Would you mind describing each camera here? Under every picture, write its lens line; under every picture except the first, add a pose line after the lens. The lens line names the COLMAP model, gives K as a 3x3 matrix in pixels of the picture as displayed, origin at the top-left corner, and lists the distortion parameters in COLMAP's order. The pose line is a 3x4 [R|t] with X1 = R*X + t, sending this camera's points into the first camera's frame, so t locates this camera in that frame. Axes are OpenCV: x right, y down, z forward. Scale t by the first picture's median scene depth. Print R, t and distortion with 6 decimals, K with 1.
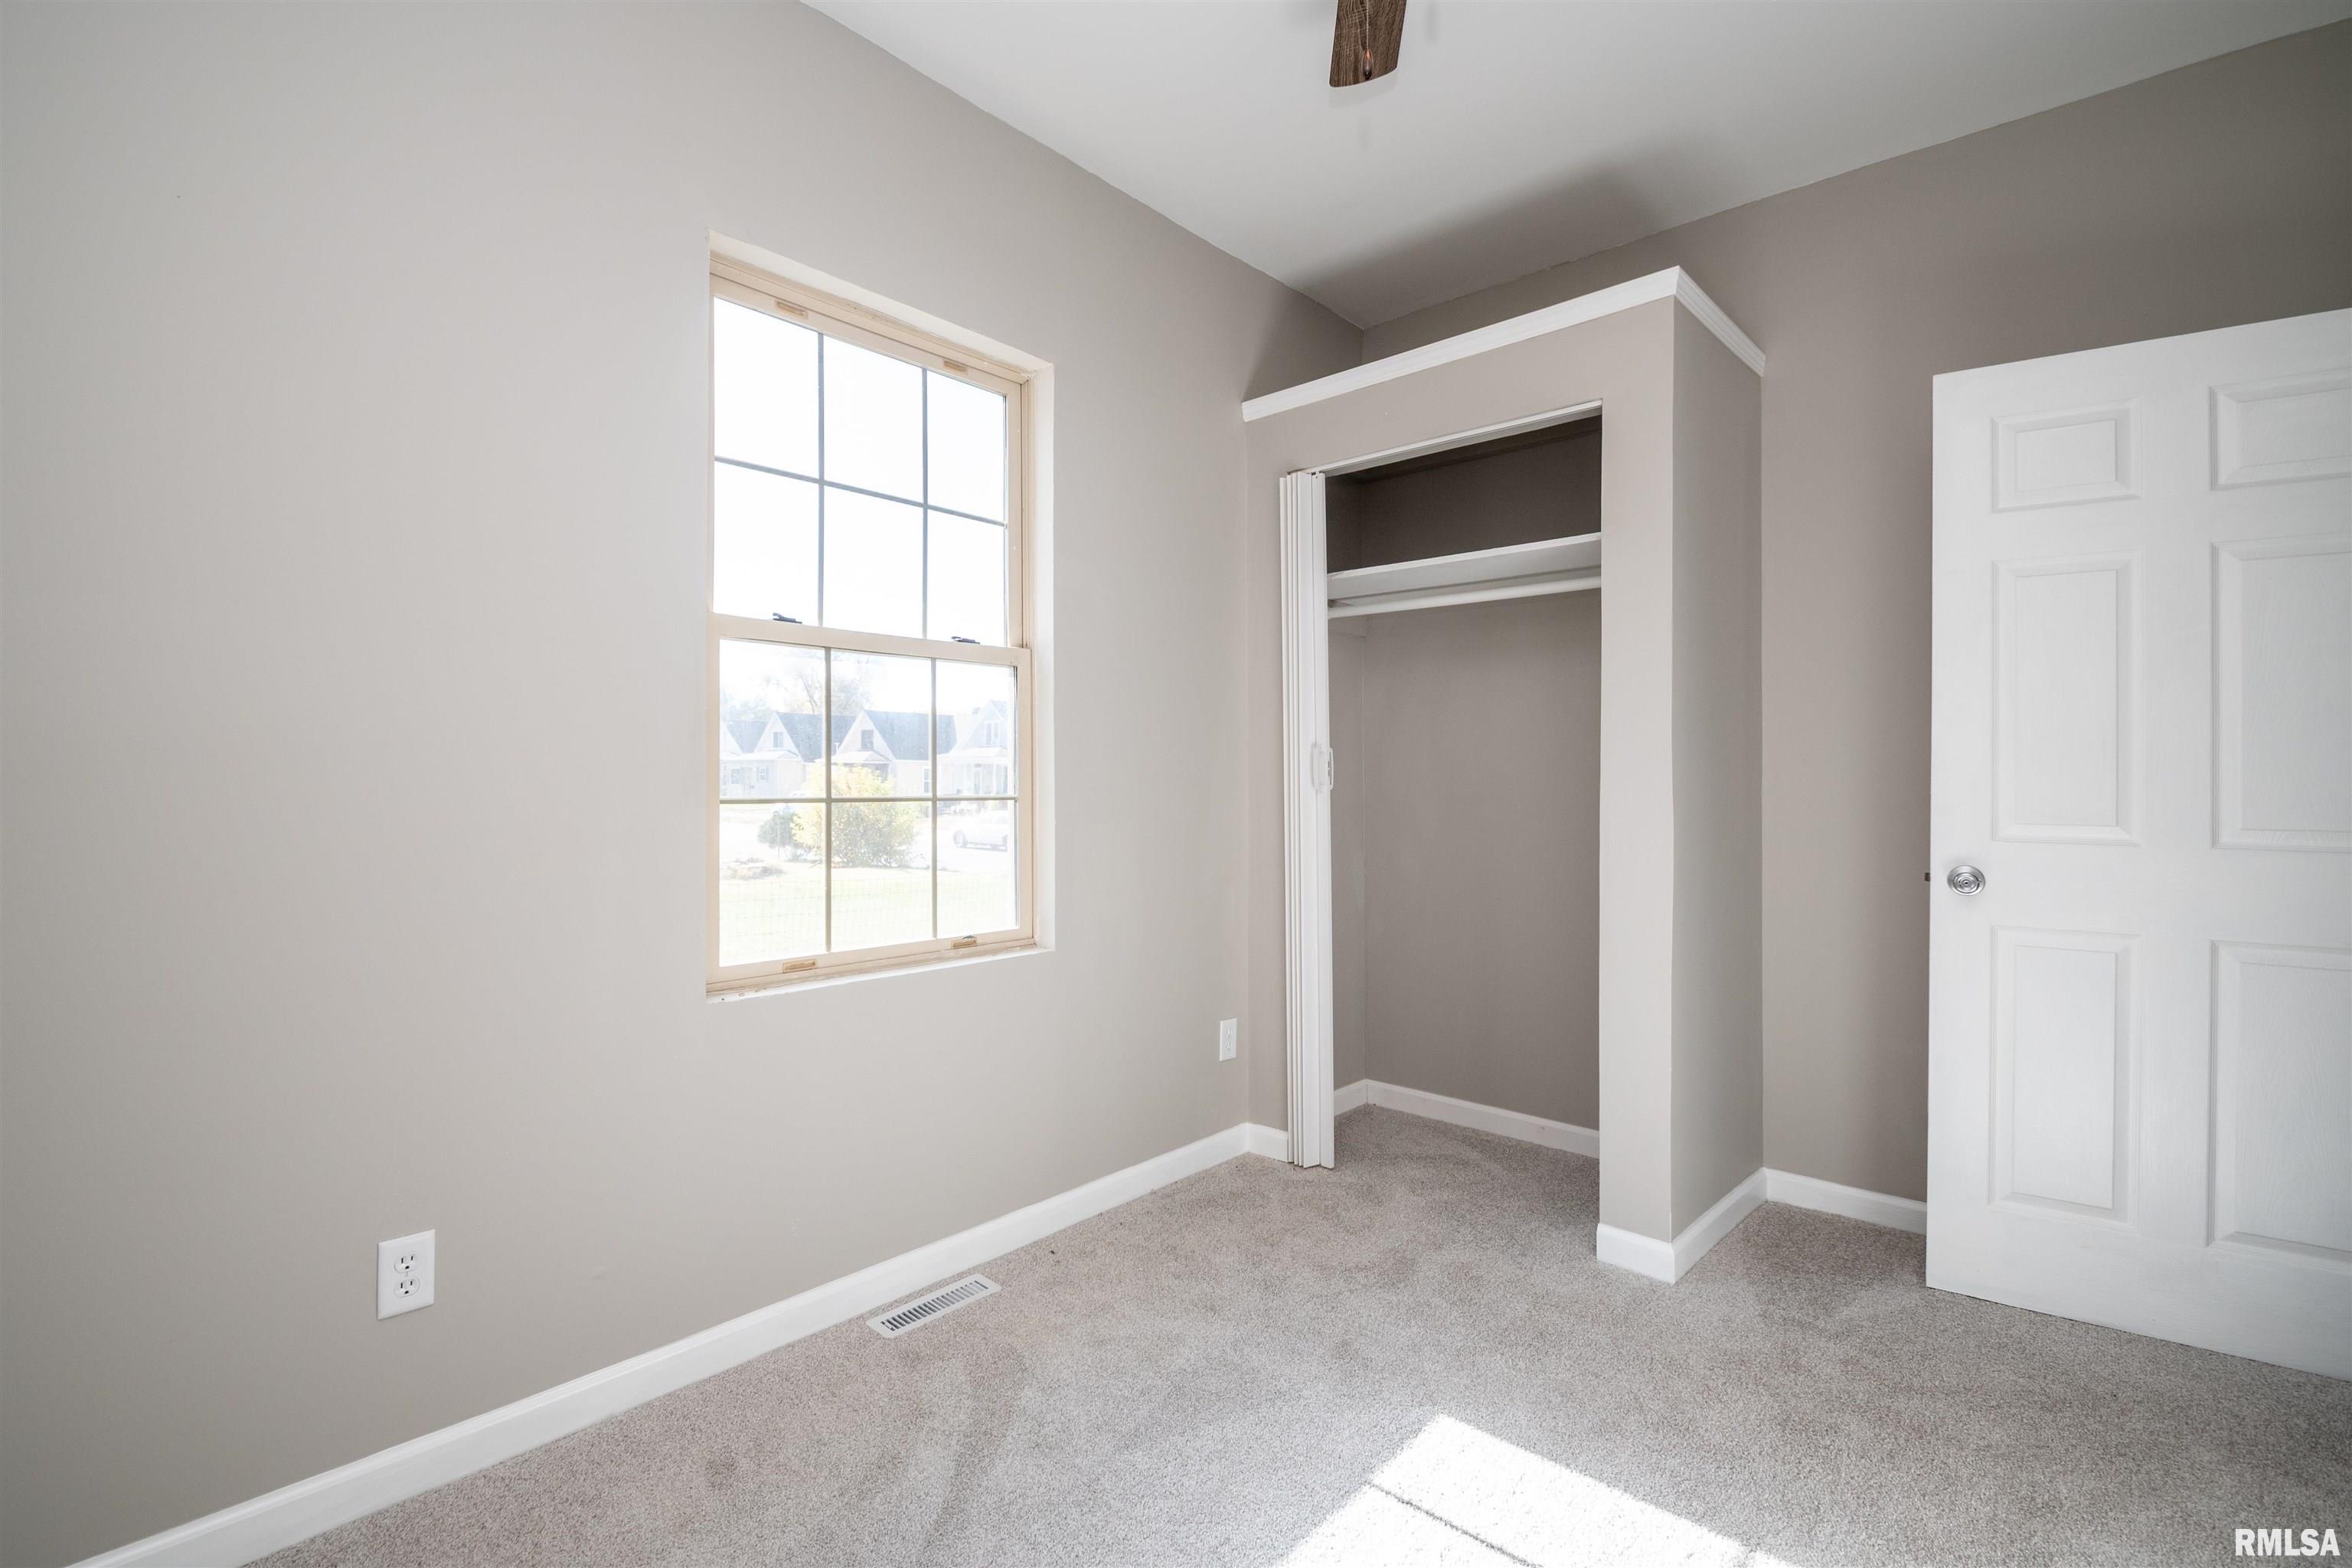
lens RADIAL K [[1082.1, 0, 1174.1], [0, 1082.1, 809.1], [0, 0, 1]] dist [0.007386, -0.016007]
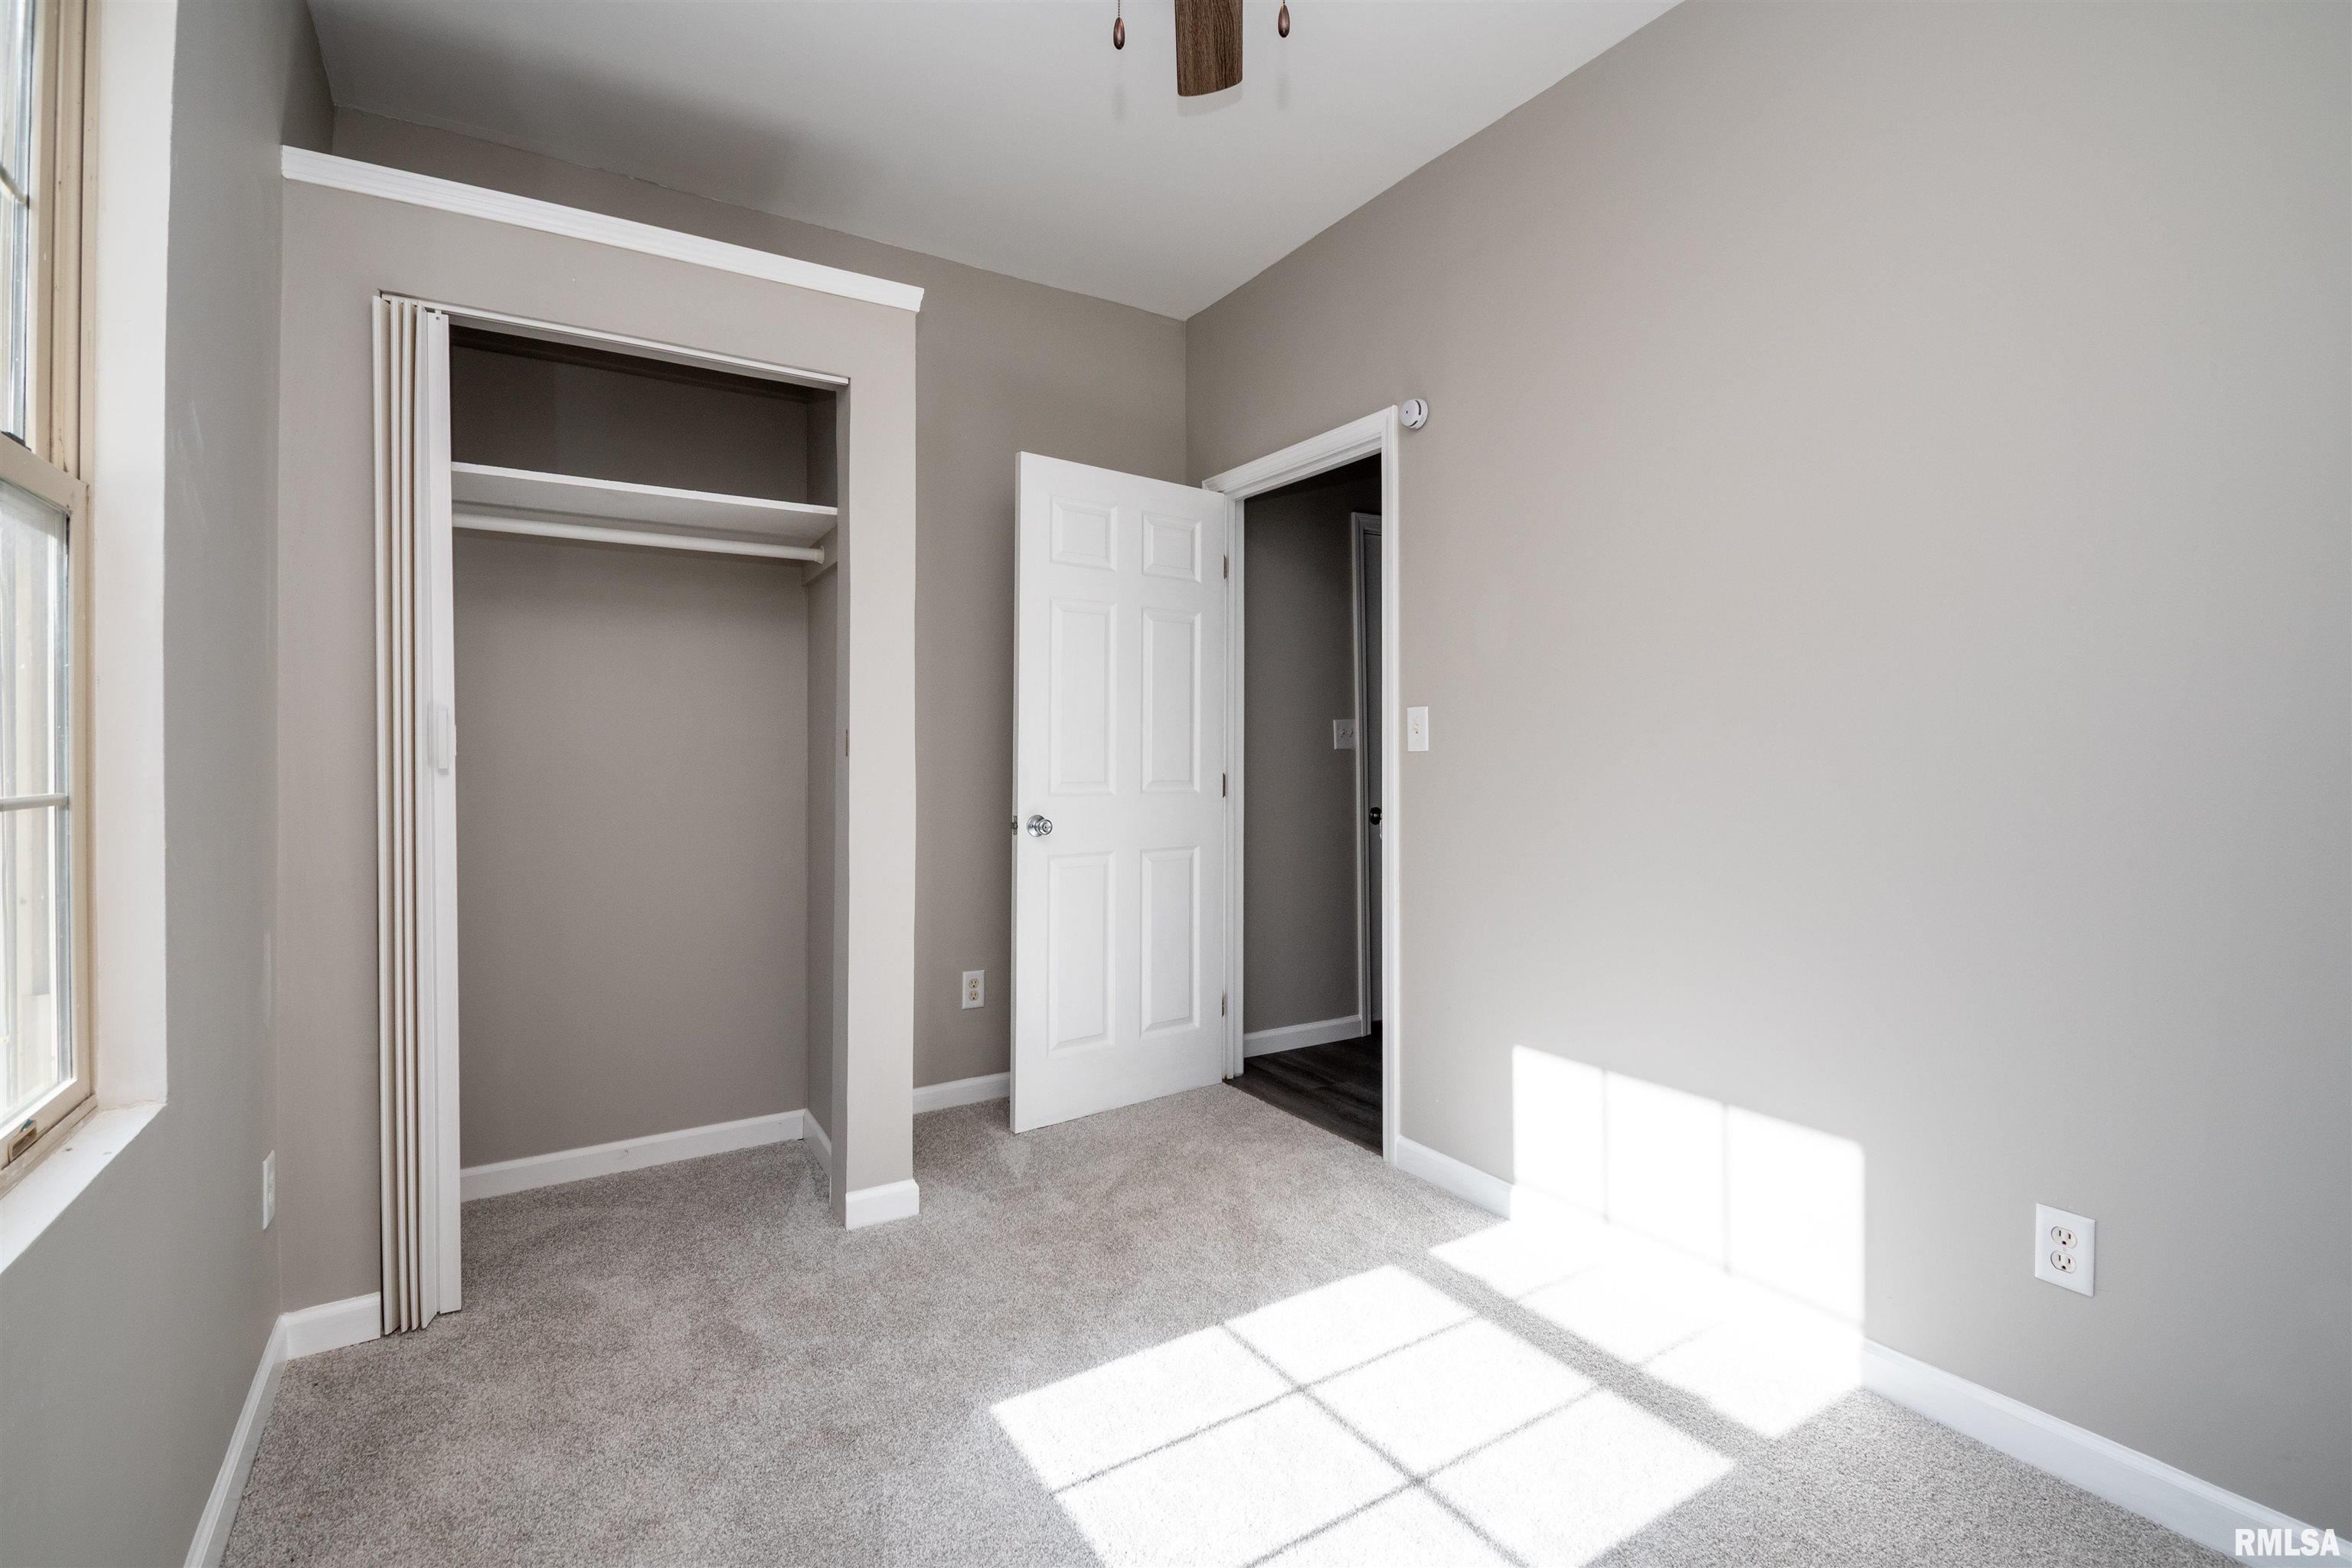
lens RADIAL K [[1034.4, 0, 1176.0], [0, 1034.4, 784.0], [0, 0, 1]] dist [-0.010802, -0.001173]
pose [[0.261148, -0.032715, 0.964744, -0.458700], [0.035122, 0.999086, 0.024372, -0.011946], [-0.964660, 0.027519, 0.262058, 0.459574]]
